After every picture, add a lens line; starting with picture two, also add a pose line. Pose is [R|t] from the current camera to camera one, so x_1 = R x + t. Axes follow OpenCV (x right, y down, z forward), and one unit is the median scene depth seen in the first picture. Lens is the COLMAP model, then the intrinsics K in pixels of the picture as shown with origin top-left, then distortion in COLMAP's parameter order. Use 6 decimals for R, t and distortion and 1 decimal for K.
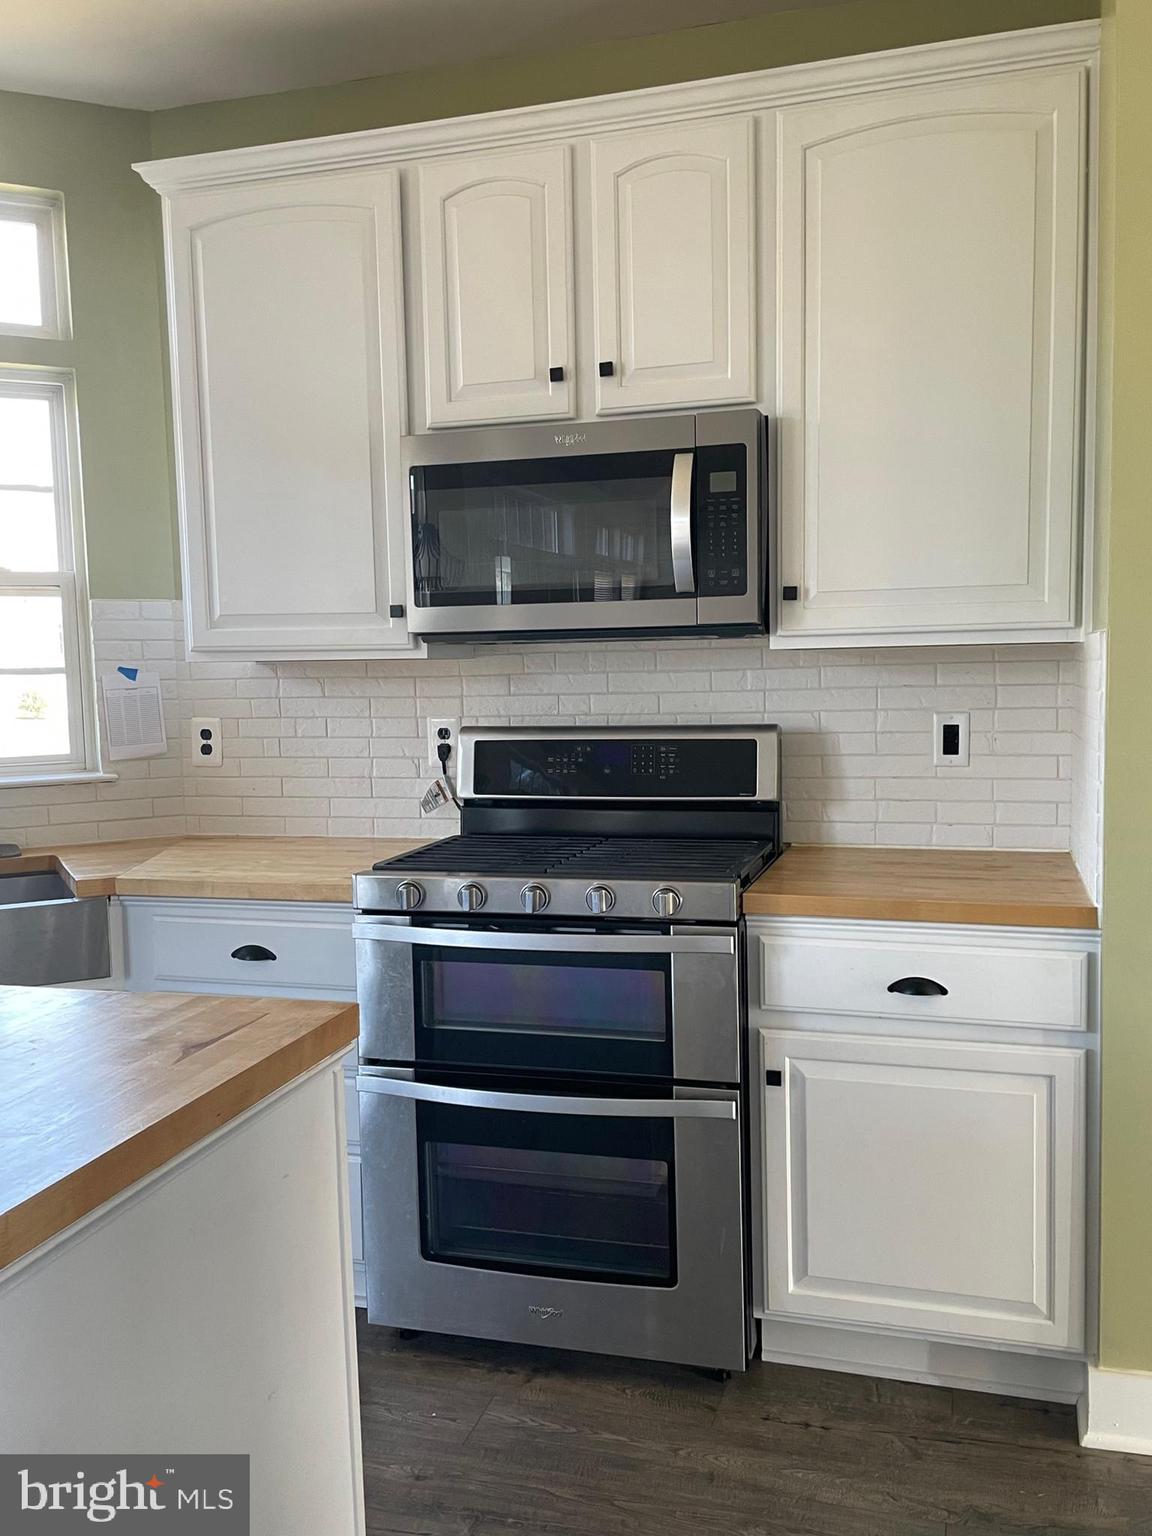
lens RADIAL K [[1292.7, 0, 584.8], [0, 1292.7, 772.9], [0, 0, 1]] dist [0.054796, -0.001660]
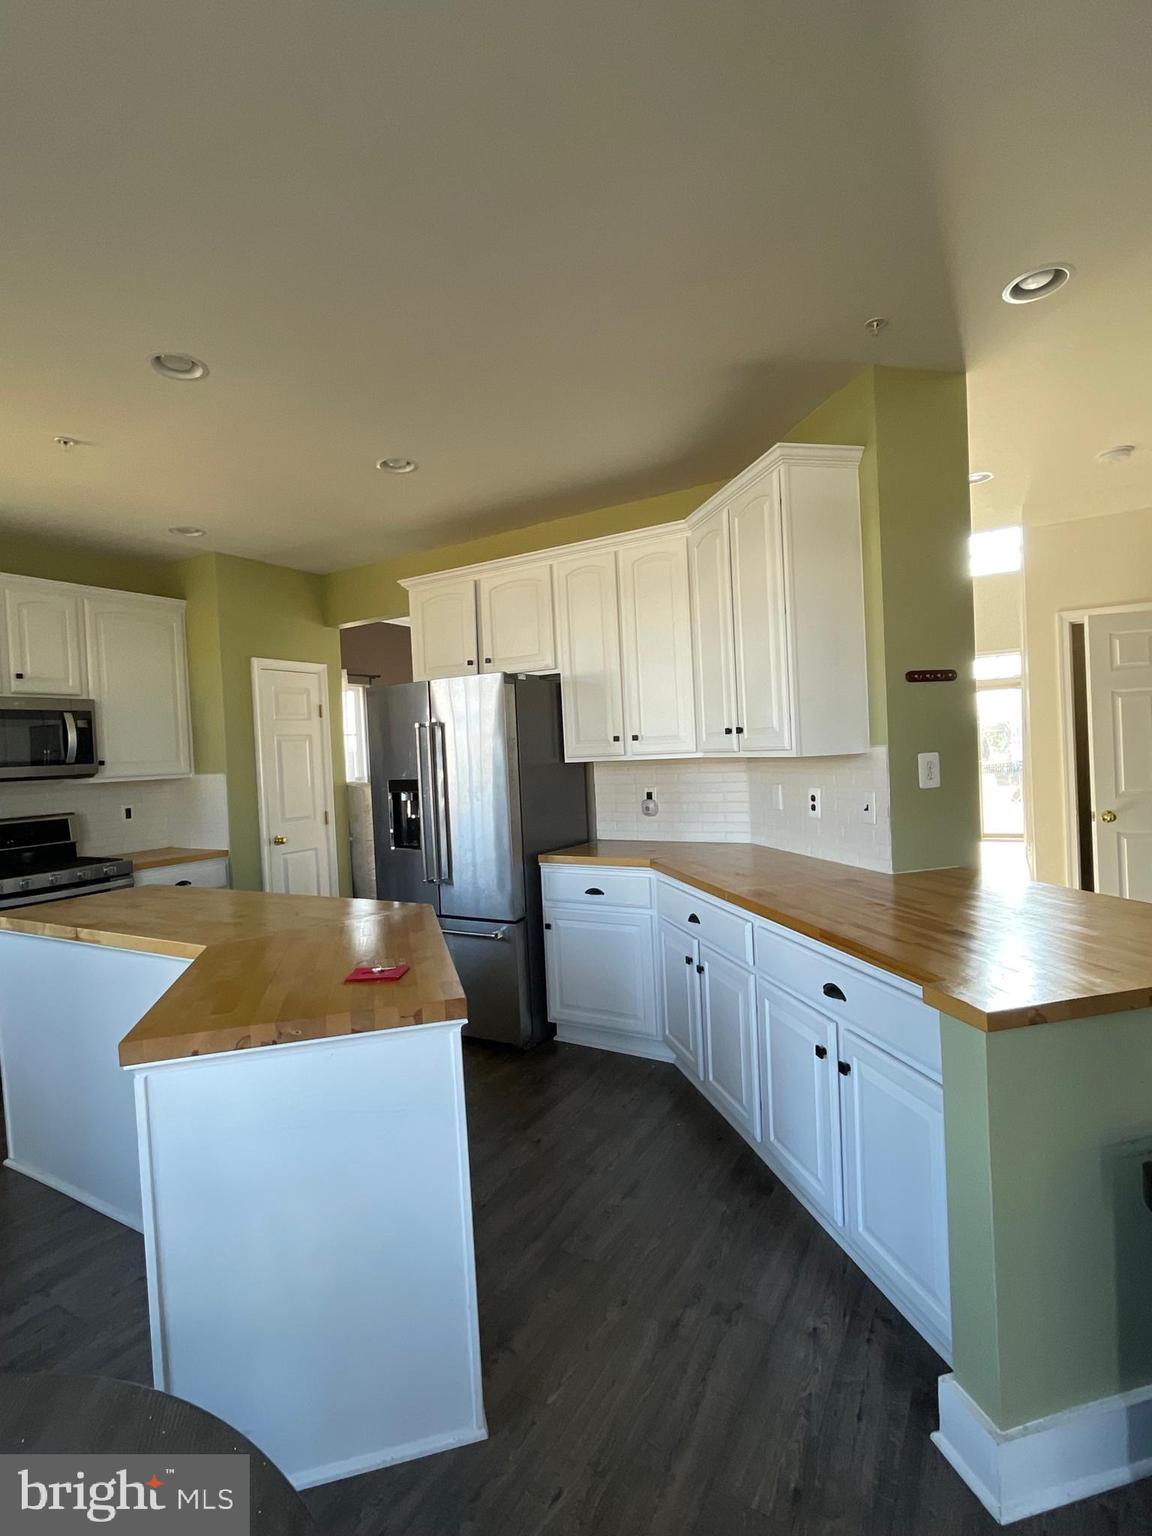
lens RADIAL K [[735.3, 0, 574.0], [0, 735.3, 766.0], [0, 0, 1]] dist [-0.002749, -0.000179]
pose [[0.249650, -0.010127, 0.968283, -1.008595], [0.126813, 0.991675, -0.022325, 0.030594], [-0.959997, 0.128365, 0.248856, -0.343725]]
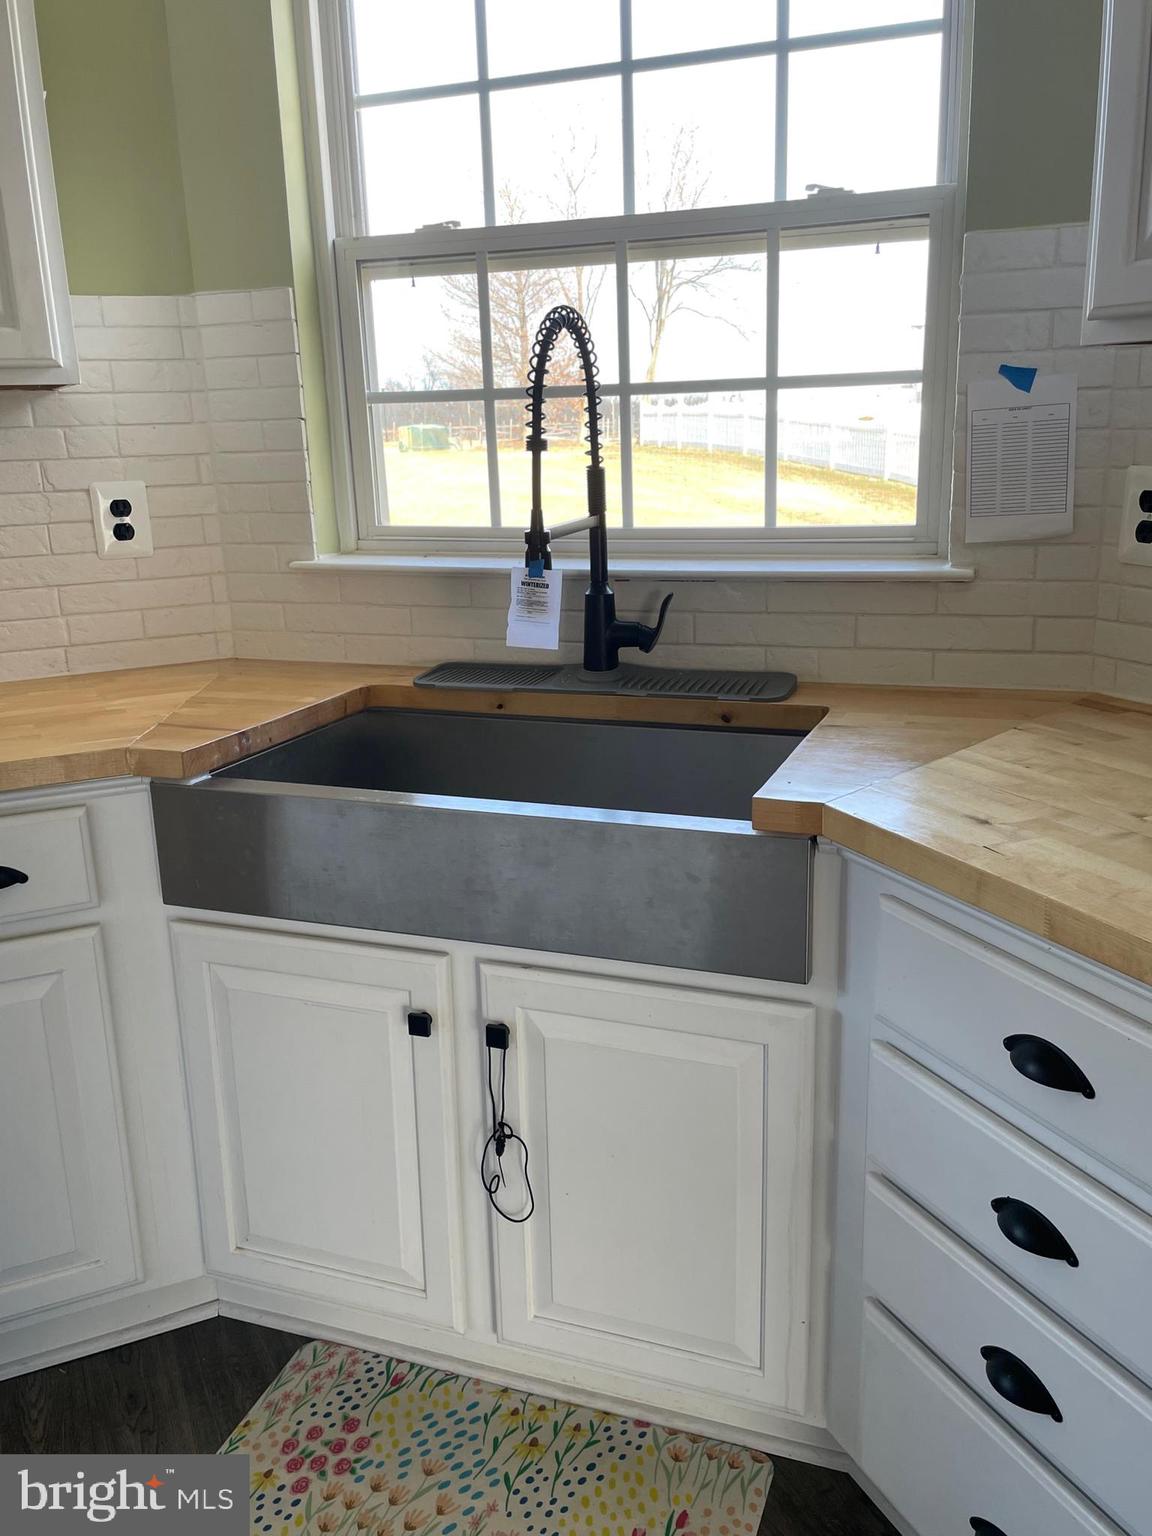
lens RADIAL K [[1292.7, 0, 584.8], [0, 1292.7, 772.9], [0, 0, 1]] dist [0.054796, -0.001660]
pose [[0.673407, 0.202072, -0.711119, -0.067847], [-0.048142, 0.971863, 0.230576, -0.039195], [0.737703, -0.121037, 0.664187, 0.569043]]
